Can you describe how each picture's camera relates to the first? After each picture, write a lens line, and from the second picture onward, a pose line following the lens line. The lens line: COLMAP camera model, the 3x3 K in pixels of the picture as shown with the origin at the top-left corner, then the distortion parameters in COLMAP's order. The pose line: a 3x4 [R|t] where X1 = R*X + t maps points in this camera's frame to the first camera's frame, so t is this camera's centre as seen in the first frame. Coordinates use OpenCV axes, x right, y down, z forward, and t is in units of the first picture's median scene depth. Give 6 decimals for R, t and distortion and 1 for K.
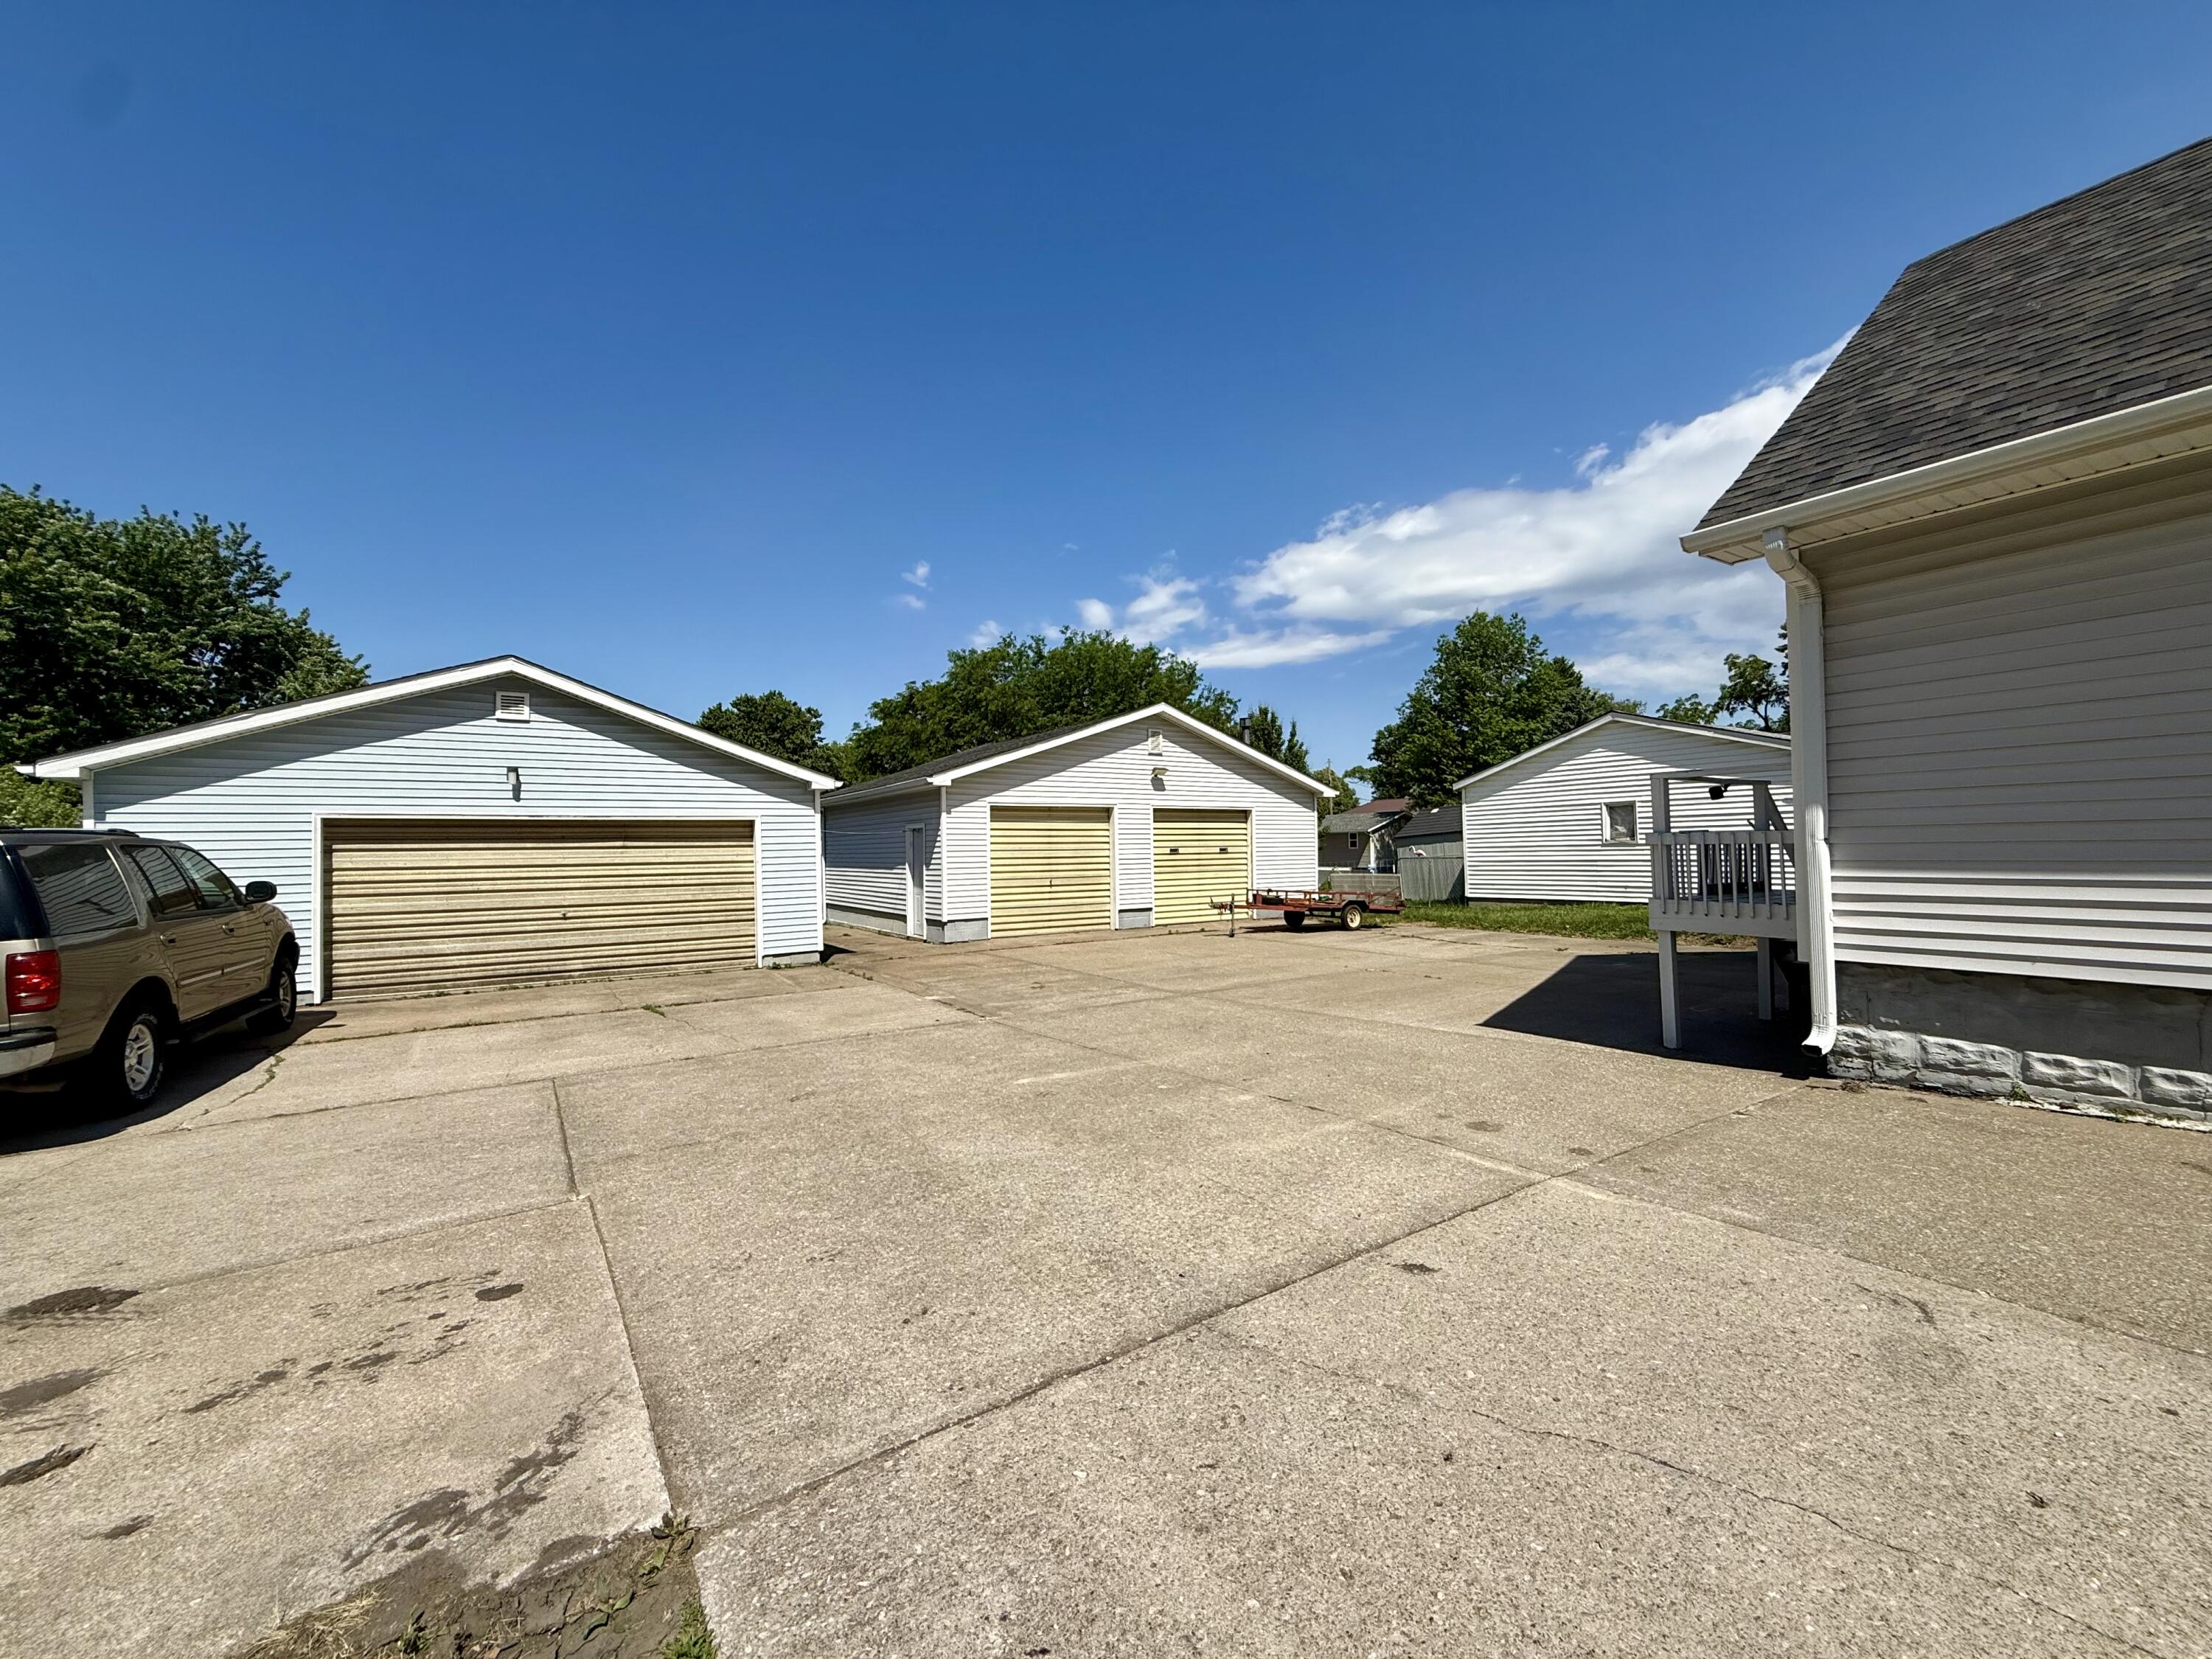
lens RADIAL K [[891.2, 0, 1106.0], [0, 891.2, 829.5], [0, 0, 1]] dist [0.003286, 0.000159]
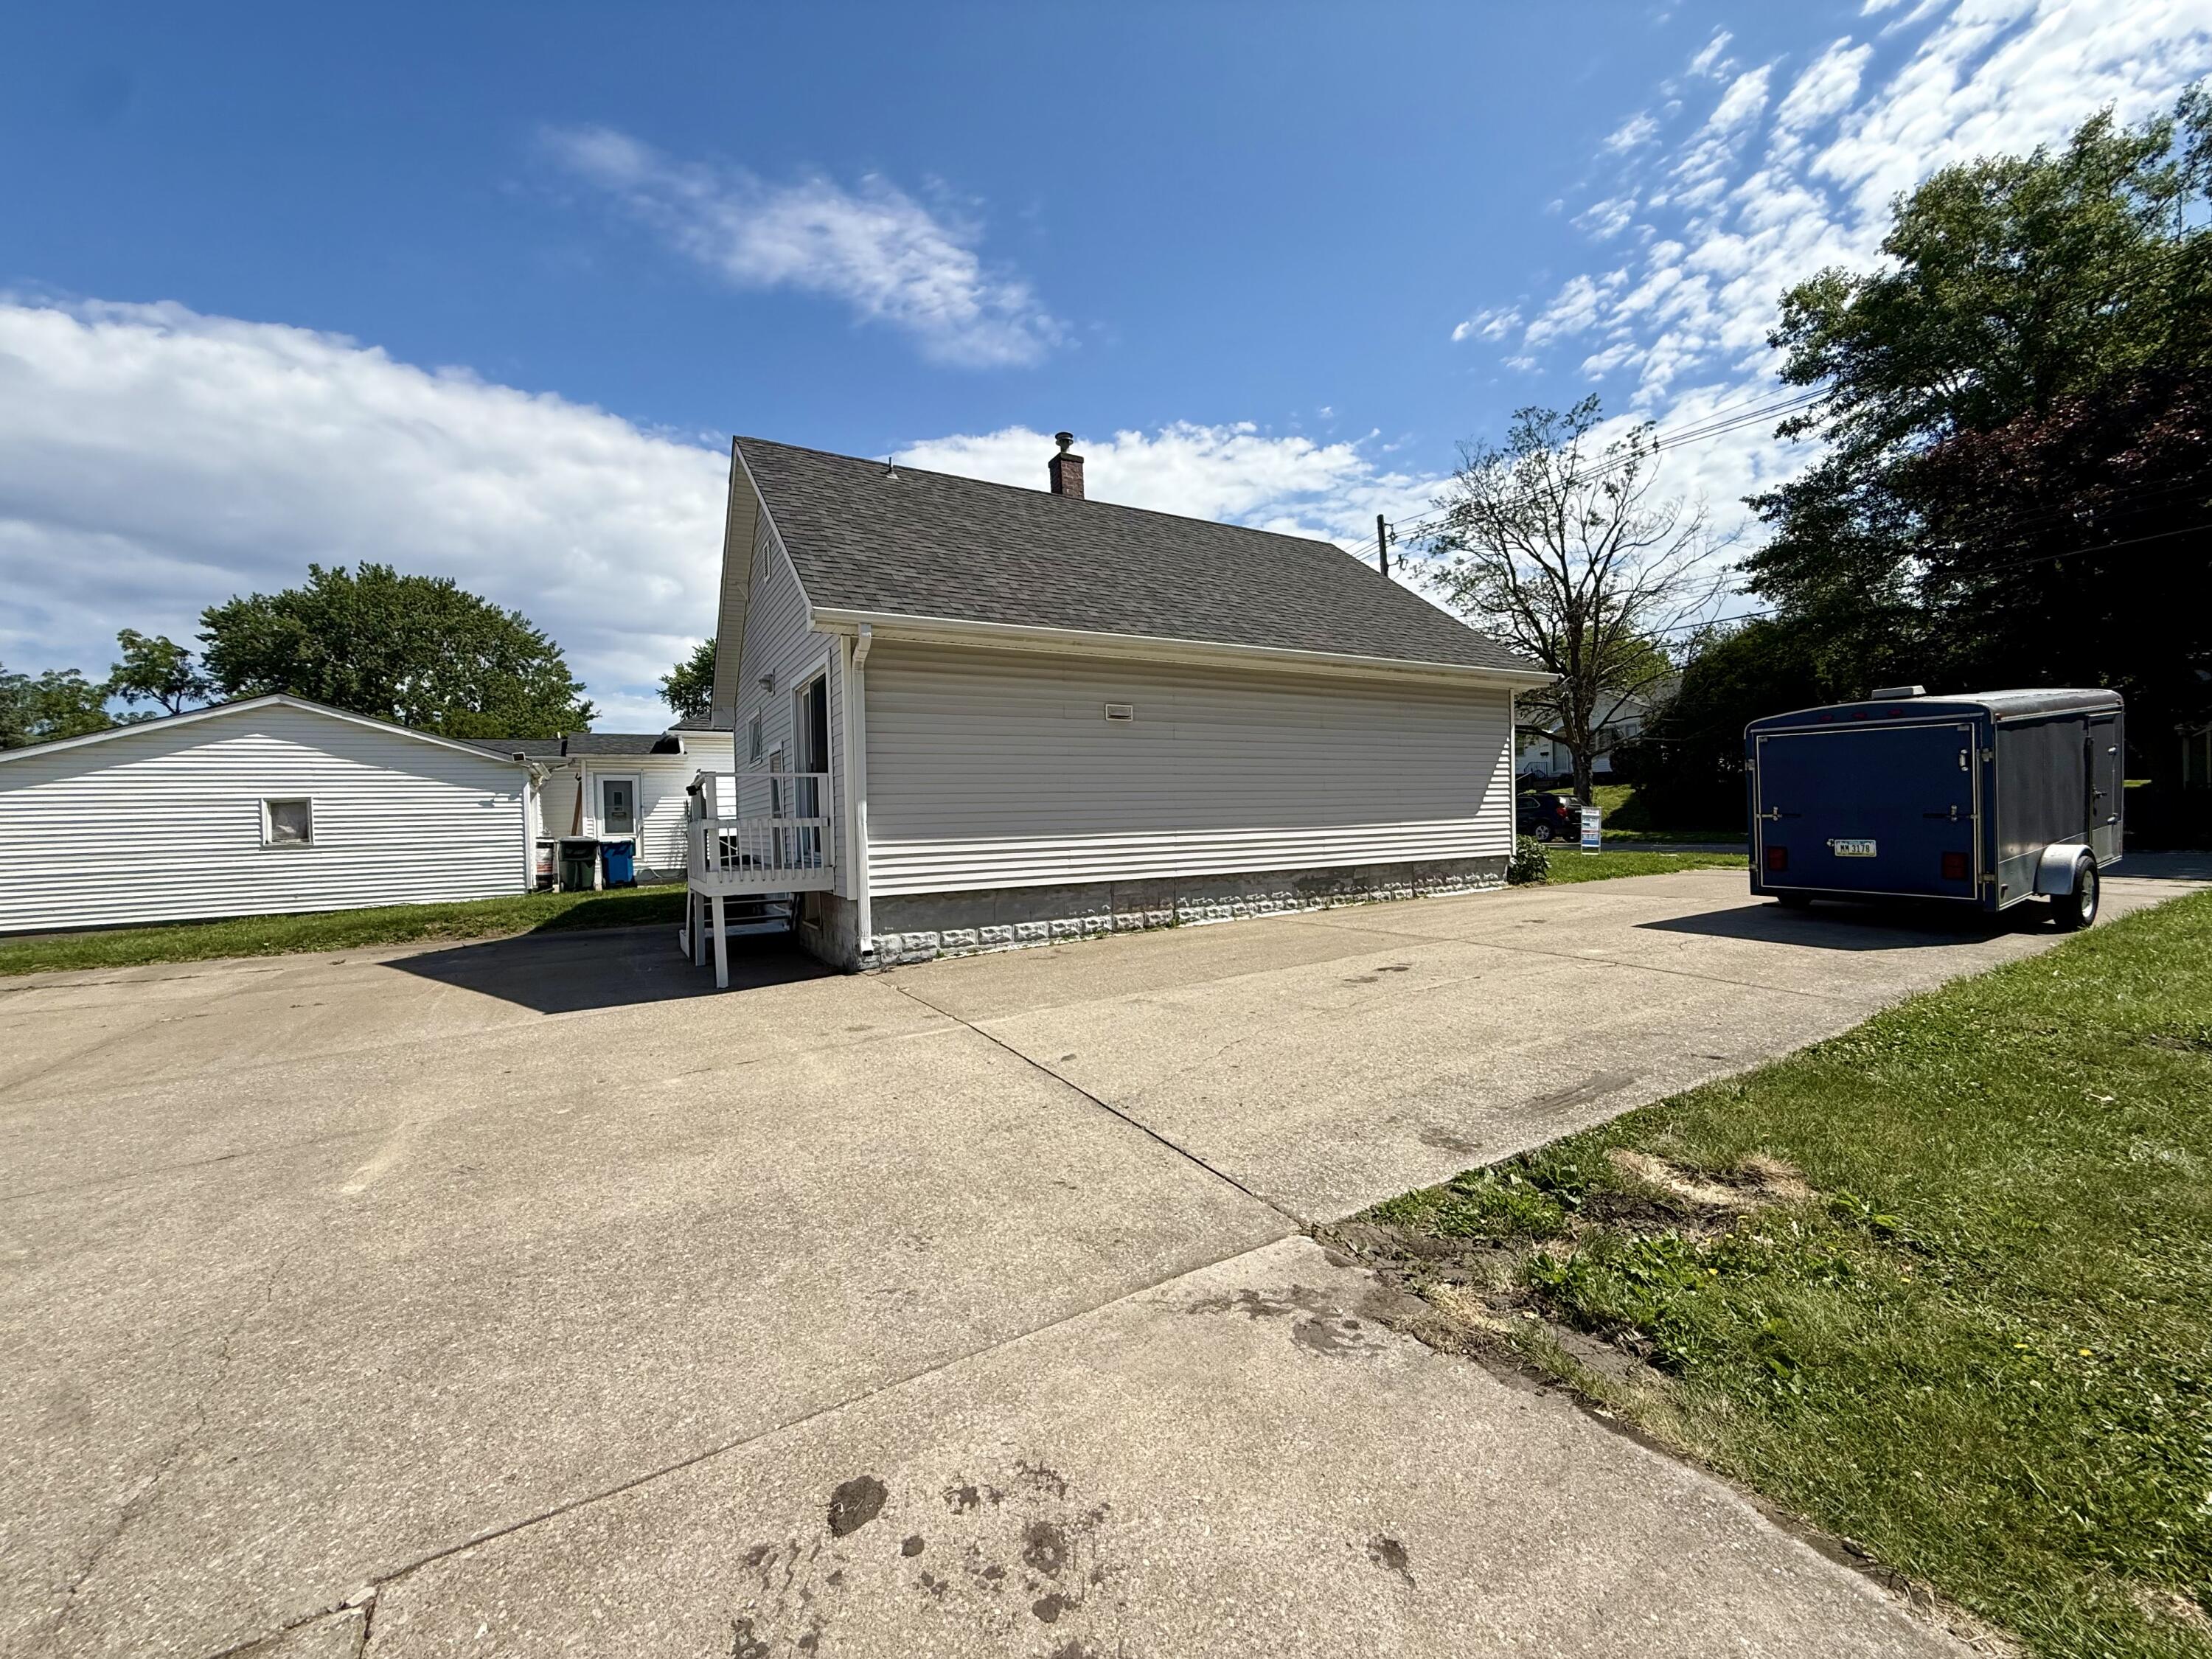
lens RADIAL K [[891.2, 0, 1106.0], [0, 891.2, 829.5], [0, 0, 1]] dist [0.003286, 0.000159]
pose [[0.046107, 0.010630, 0.998880, -0.933243], [0.006721, 0.999917, -0.010951, 0.053064], [-0.998914, 0.007218, 0.046032, 0.586152]]
